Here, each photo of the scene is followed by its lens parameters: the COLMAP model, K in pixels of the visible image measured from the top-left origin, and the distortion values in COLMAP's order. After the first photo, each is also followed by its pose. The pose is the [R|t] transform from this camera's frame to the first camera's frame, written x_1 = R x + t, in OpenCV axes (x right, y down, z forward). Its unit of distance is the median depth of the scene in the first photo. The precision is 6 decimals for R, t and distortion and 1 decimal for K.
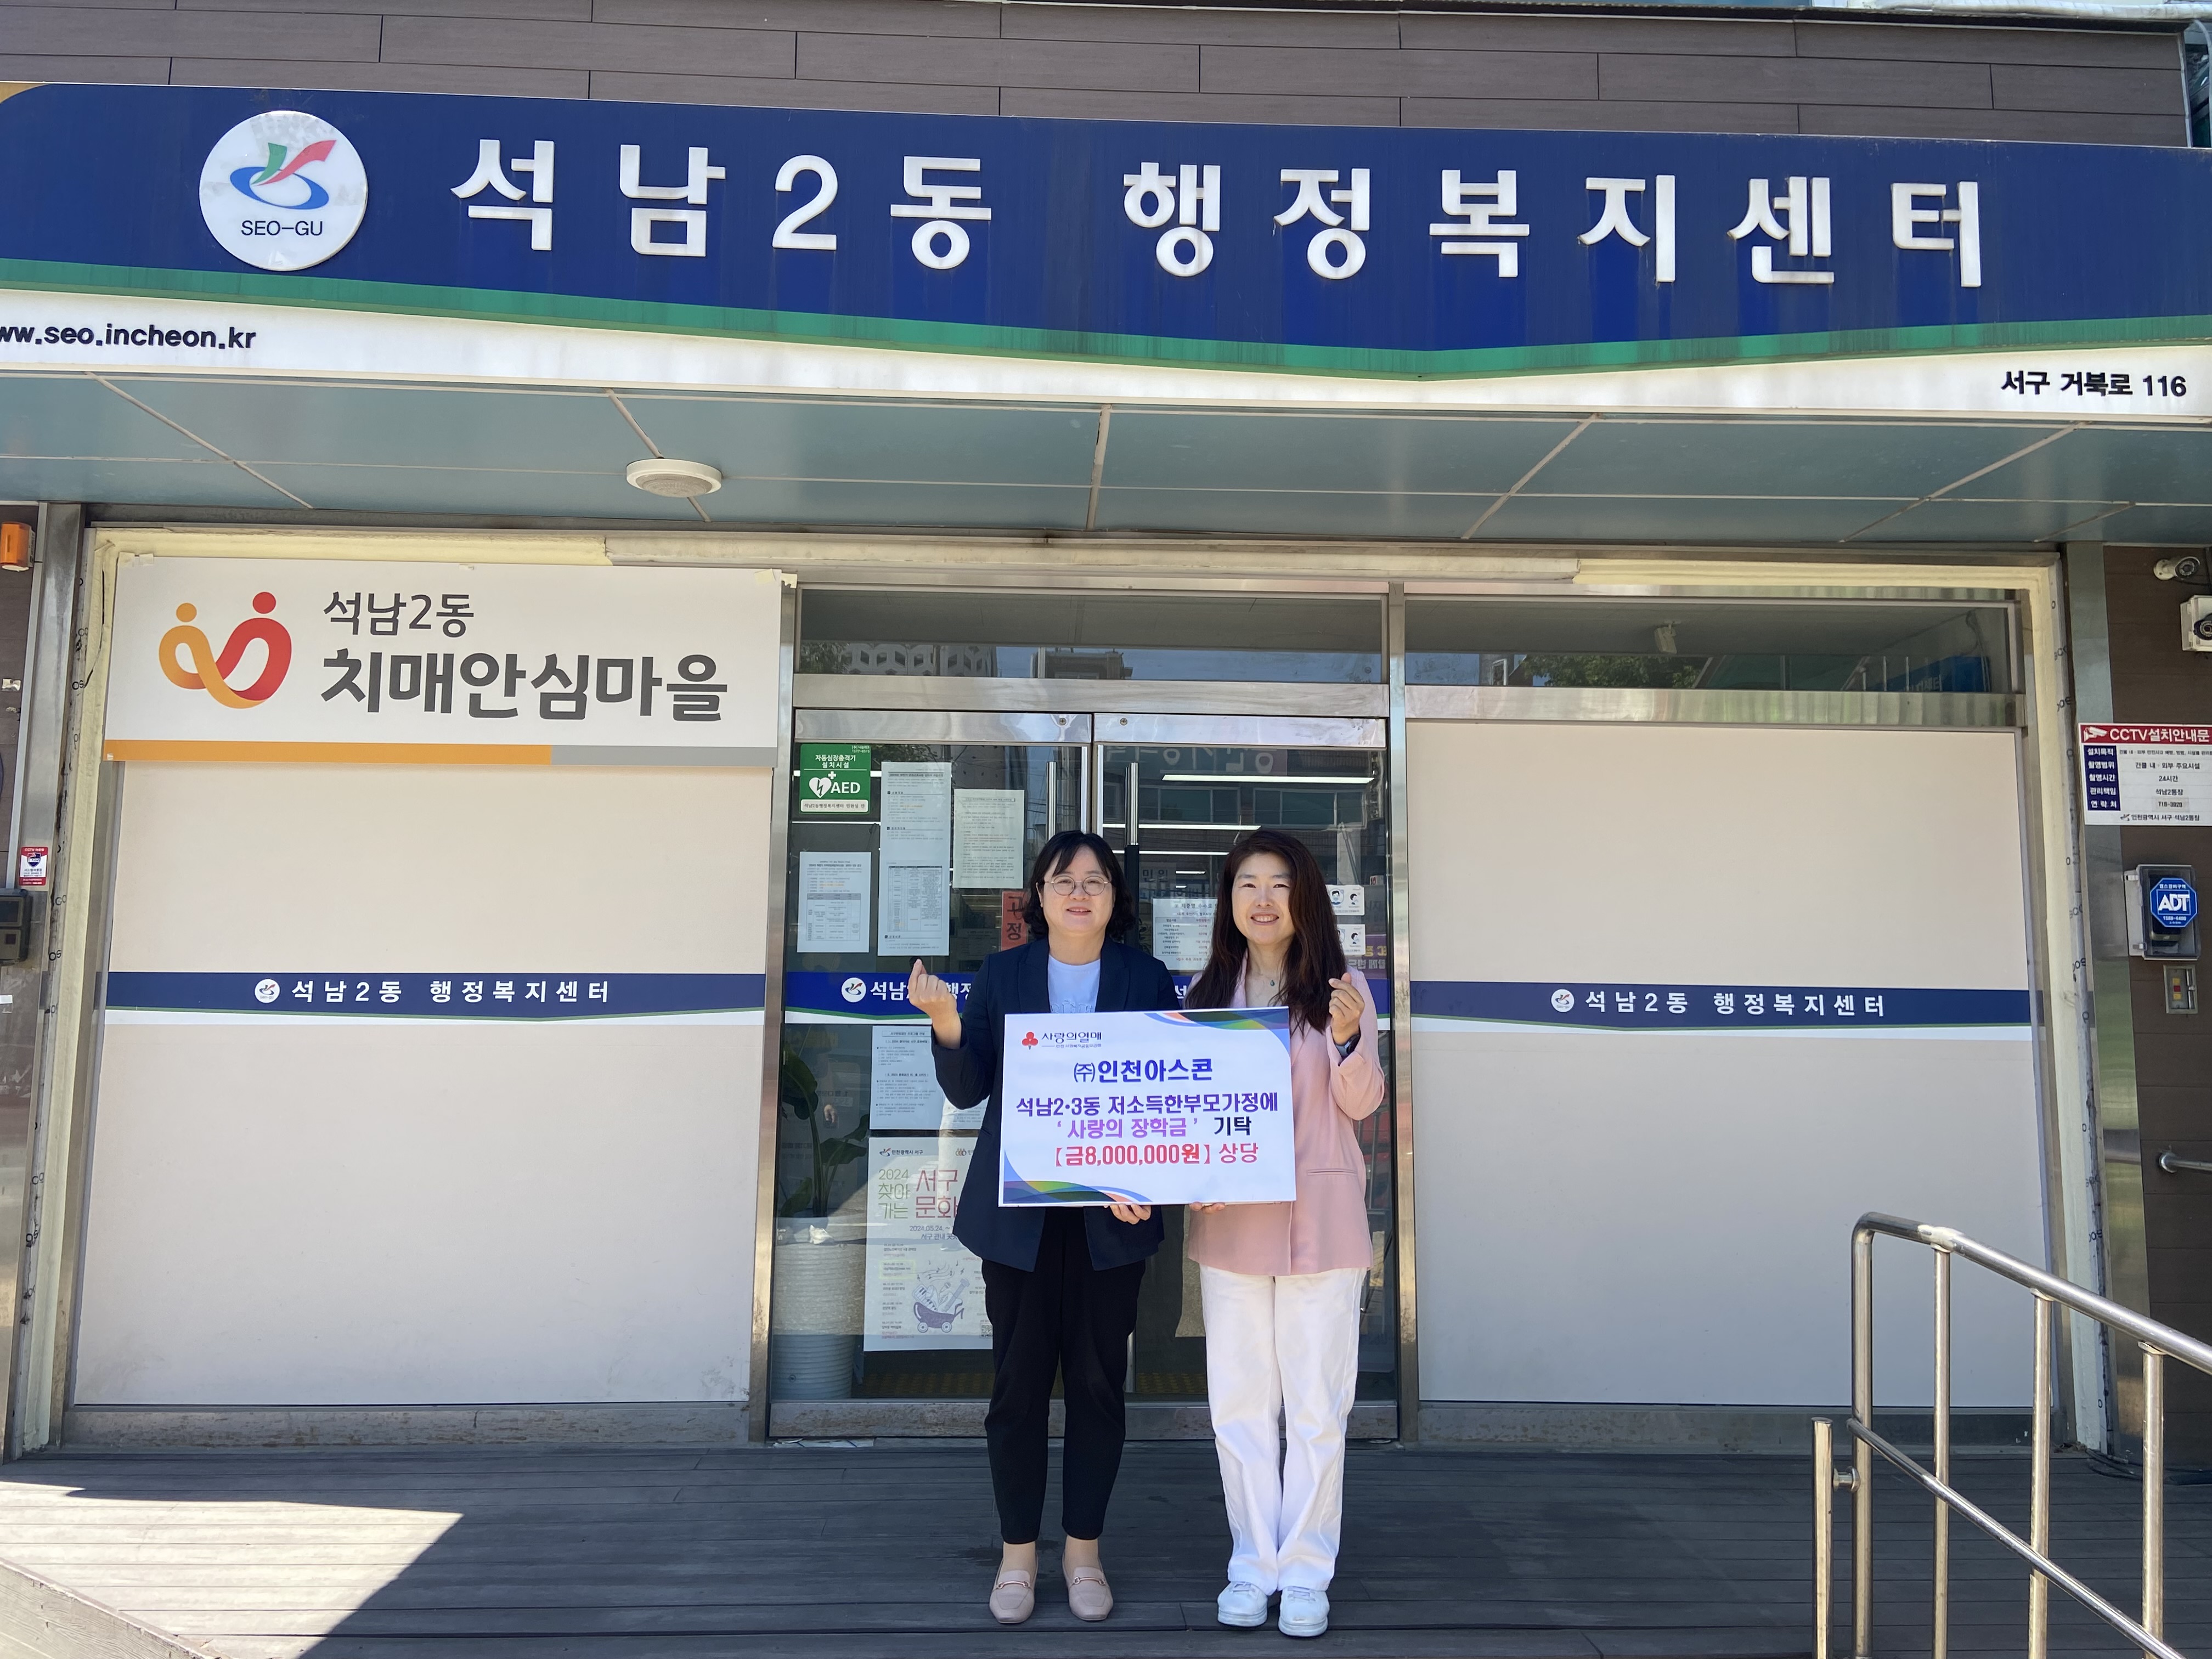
lens RADIAL K [[1736.8, 0, 1116.6], [0, 1736.8, 784.6], [0, 0, 1]] dist [0.114240, -0.138512]
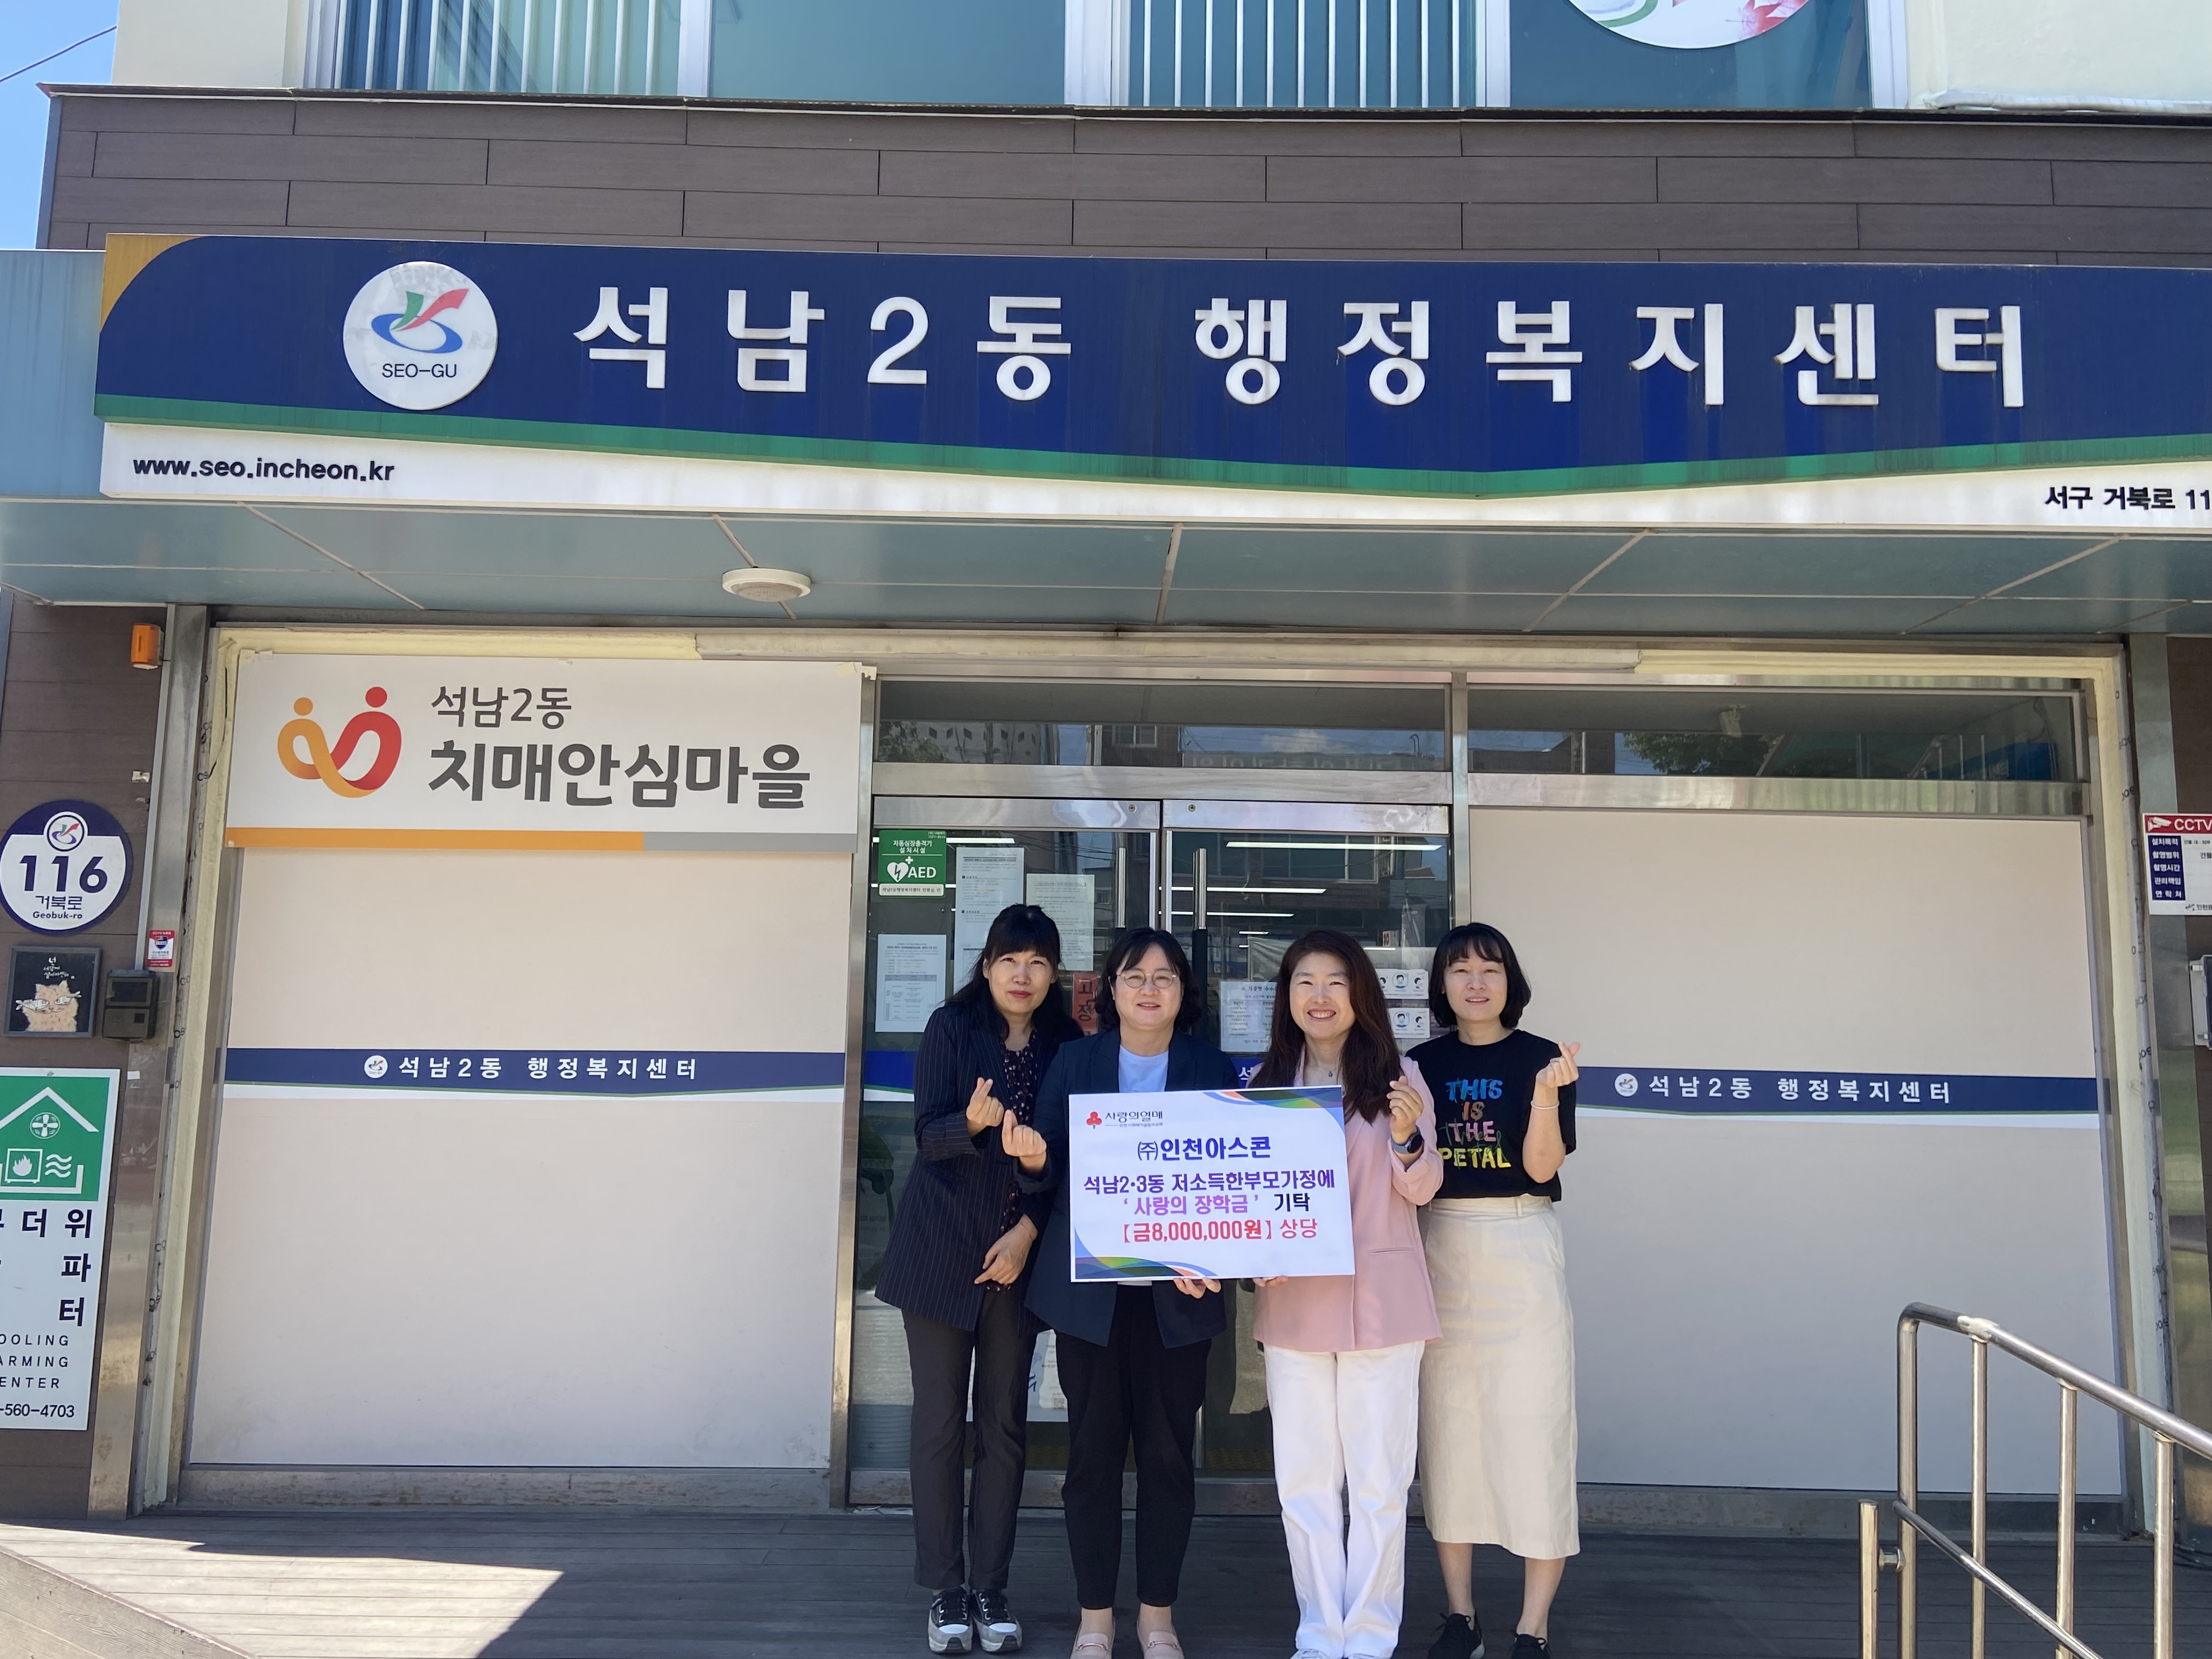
lens RADIAL K [[1822.5, 0, 1098.5], [0, 1822.5, 796.7], [0, 0, 1]] dist [0.123119, -0.157348]
pose [[0.999155, 0.000485, -0.041093, -0.007669], [-0.001169, 0.999861, -0.016636, -0.030100], [0.041079, 0.016670, 0.999017, -0.095596]]
